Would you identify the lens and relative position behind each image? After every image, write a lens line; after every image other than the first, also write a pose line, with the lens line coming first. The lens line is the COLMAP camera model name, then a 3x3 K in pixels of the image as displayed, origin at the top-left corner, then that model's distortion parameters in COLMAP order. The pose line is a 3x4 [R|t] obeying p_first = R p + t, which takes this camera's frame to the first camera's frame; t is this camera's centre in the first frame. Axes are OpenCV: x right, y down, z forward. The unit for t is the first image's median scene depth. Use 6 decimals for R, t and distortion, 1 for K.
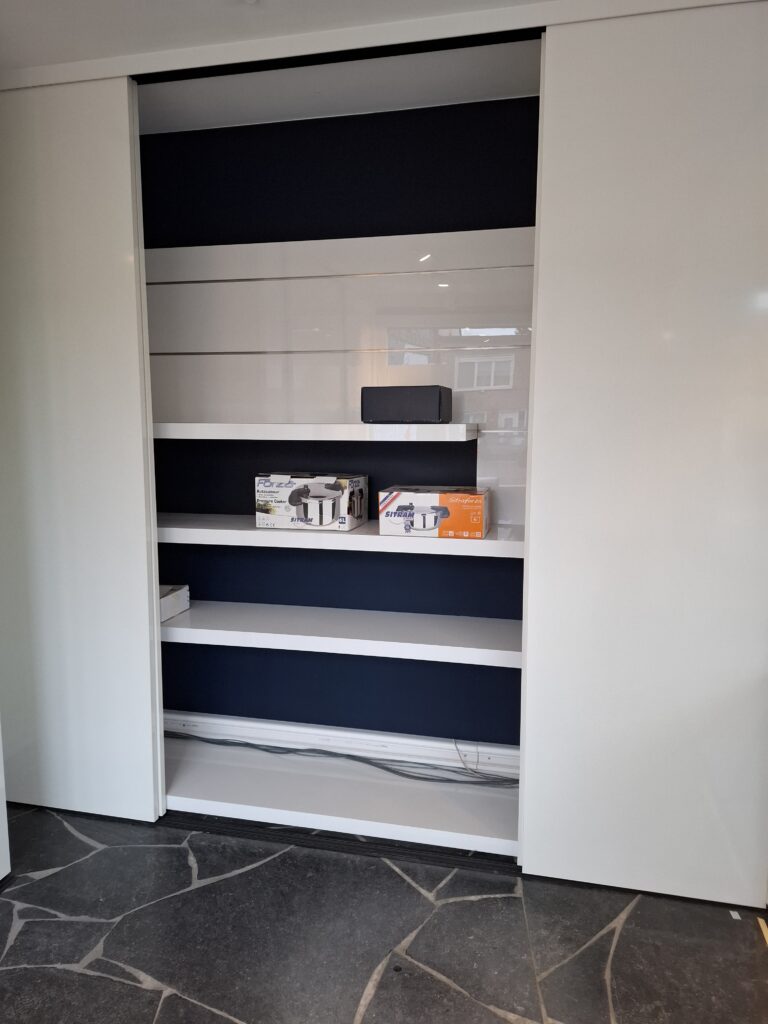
lens RADIAL K [[682.0, 0, 384.0], [0, 682.0, 512.0], [0, 0, 1]] dist [0.007119, 0.003636]
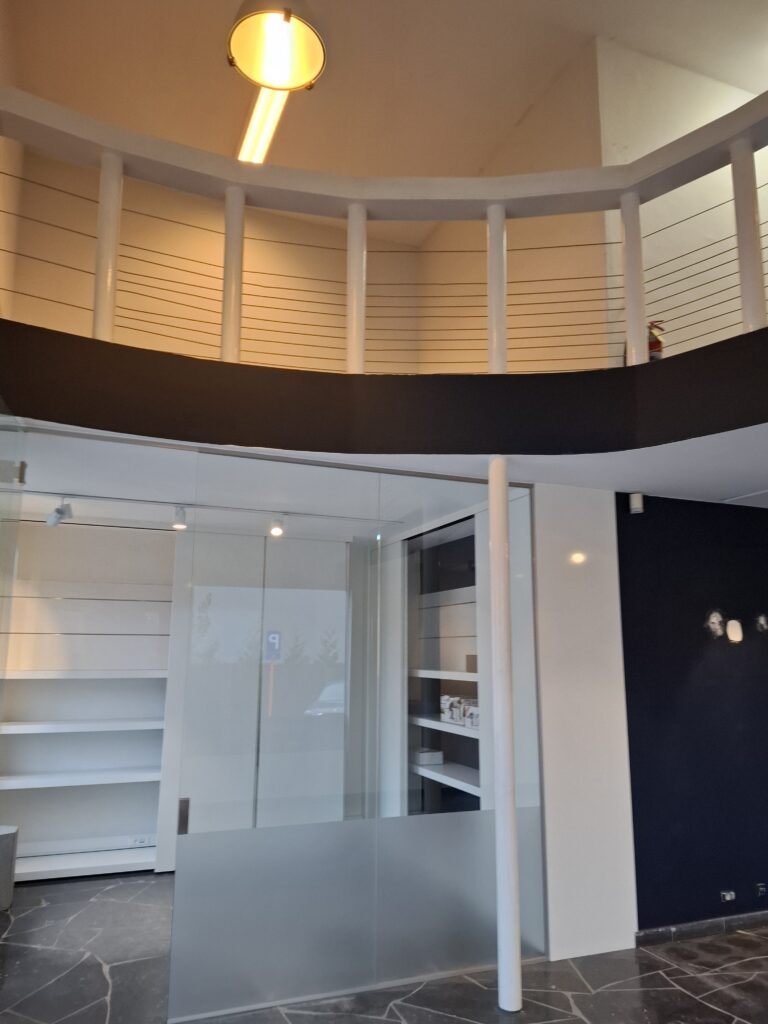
lens RADIAL K [[705.6, 0, 382.4], [0, 705.6, 544.5], [0, 0, 1]] dist [0.070604, -0.080671]
pose [[0.549335, -0.131542, -0.825183, 2.073471], [-0.117706, 0.965503, -0.232269, 0.035097], [0.827270, 0.224723, 0.514902, -0.536595]]
